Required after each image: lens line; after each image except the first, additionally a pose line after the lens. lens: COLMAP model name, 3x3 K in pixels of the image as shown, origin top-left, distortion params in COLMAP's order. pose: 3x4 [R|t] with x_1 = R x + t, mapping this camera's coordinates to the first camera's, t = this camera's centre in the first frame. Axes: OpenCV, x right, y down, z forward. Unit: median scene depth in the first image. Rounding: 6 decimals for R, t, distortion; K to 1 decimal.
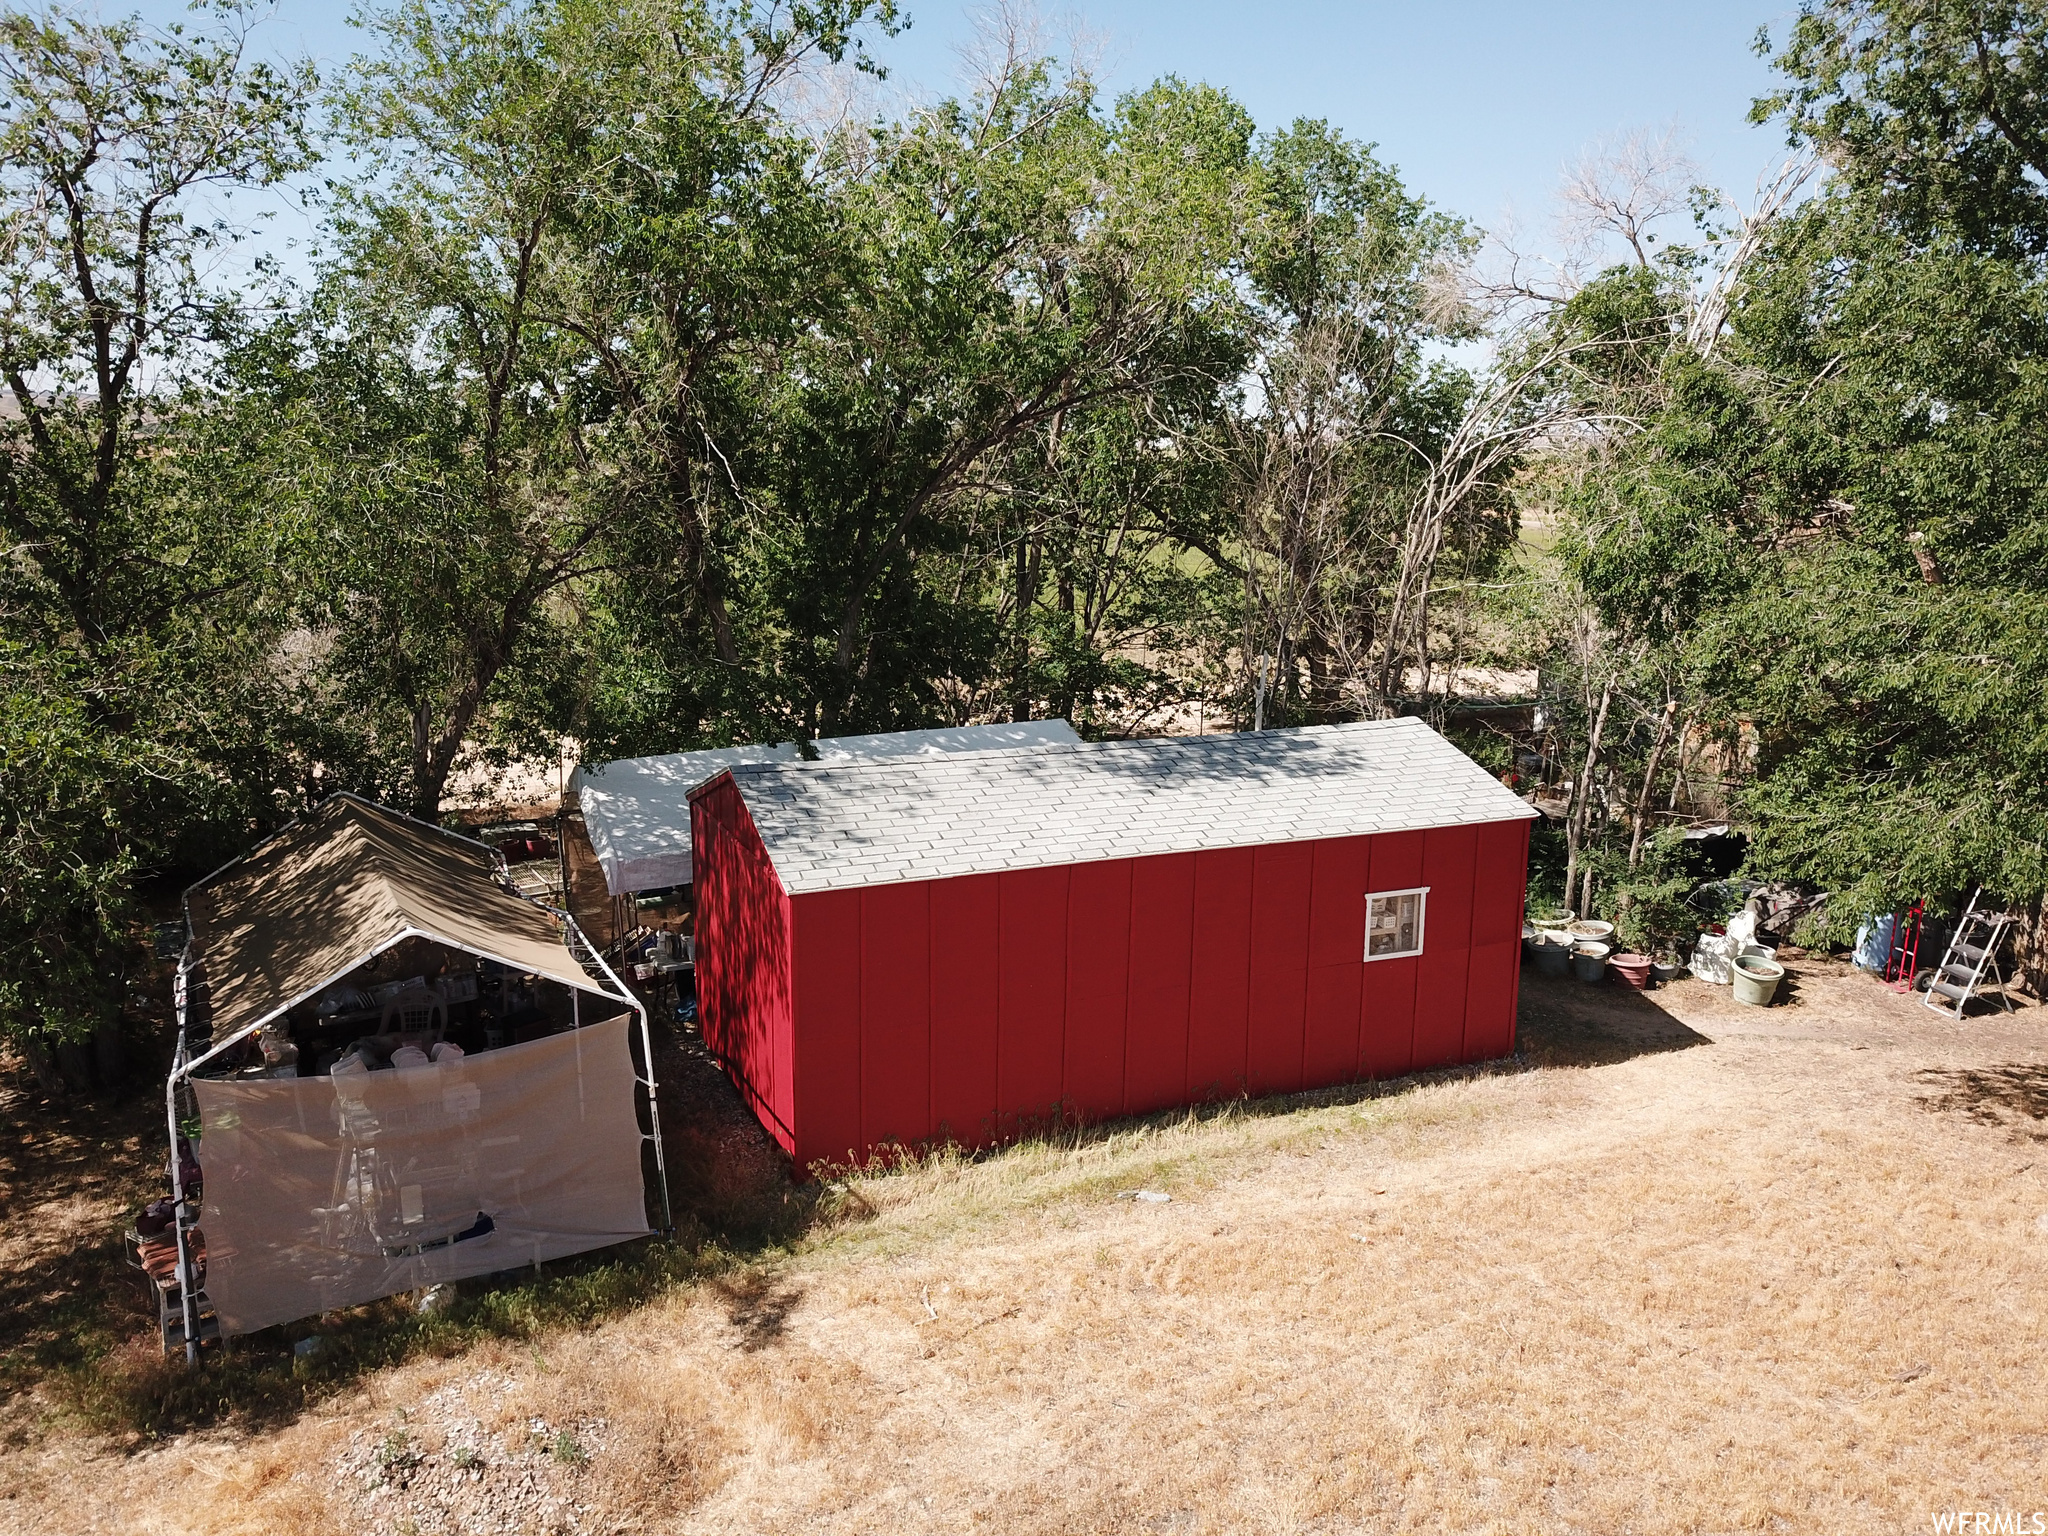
lens RADIAL K [[1574.5, 0, 1023.8], [0, 1574.5, 775.8], [0, 0, 1]] dist [0.001771, 0.006658]
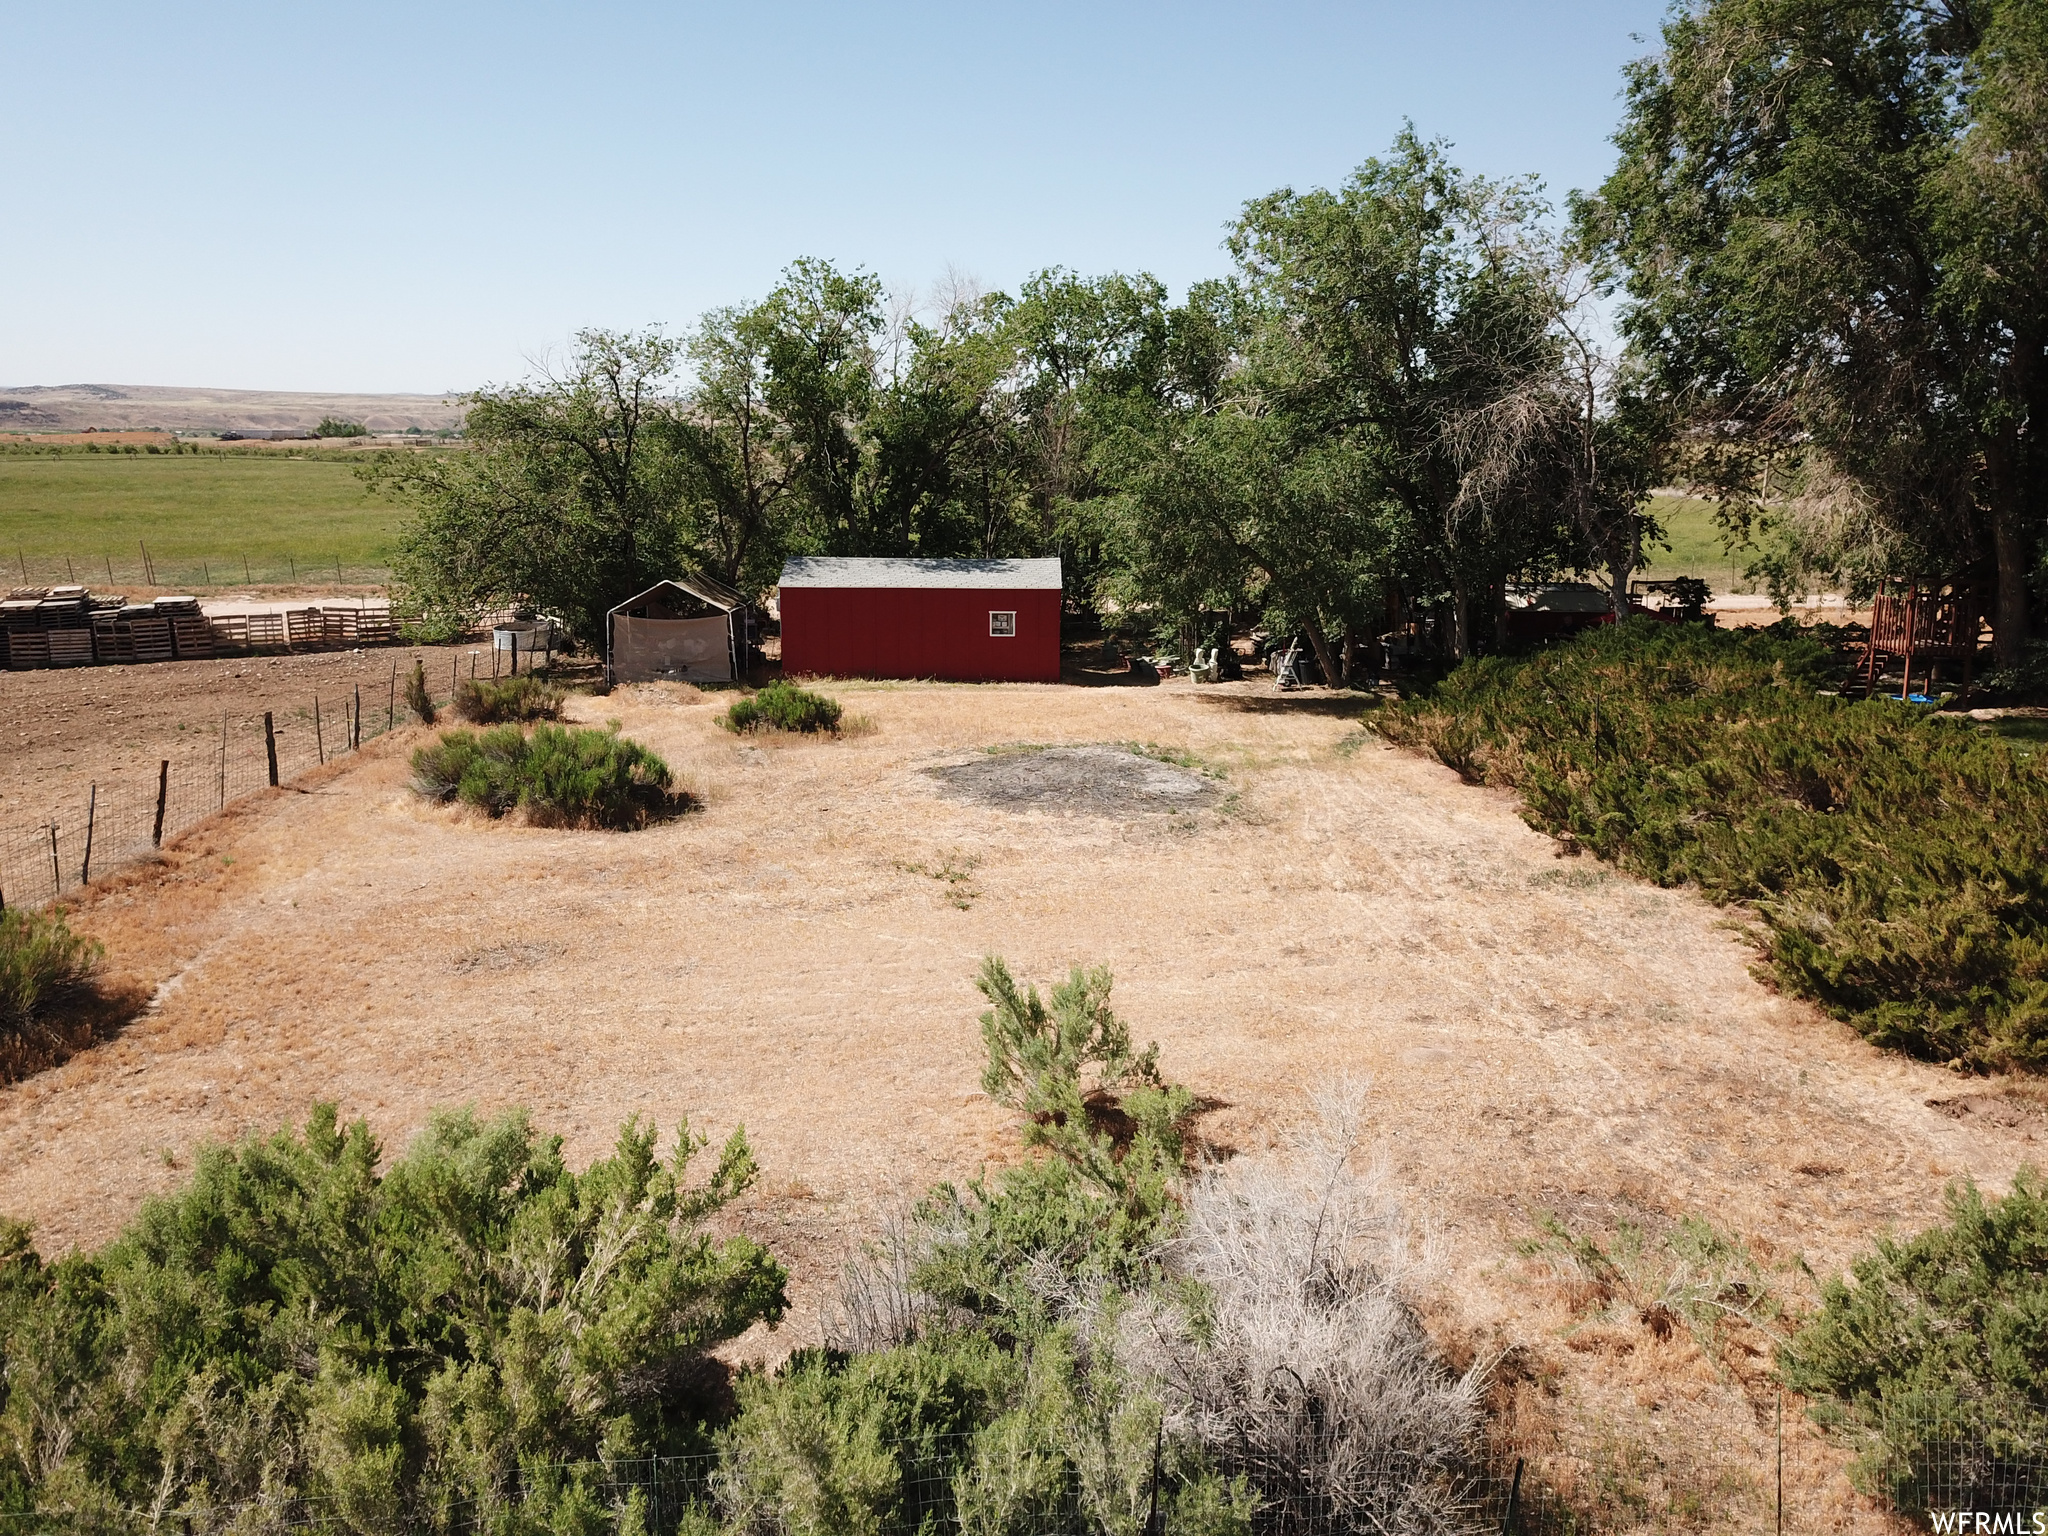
lens RADIAL K [[1574.5, 0, 1022.3], [0, 1574.5, 763.0], [0, 0, 1]] dist [0.001771, 0.006658]
pose [[0.935304, 0.076727, -0.345428, 1.388989], [-0.085758, 0.996256, -0.010915, 0.407122], [0.343297, 0.039832, 0.938382, -1.780005]]
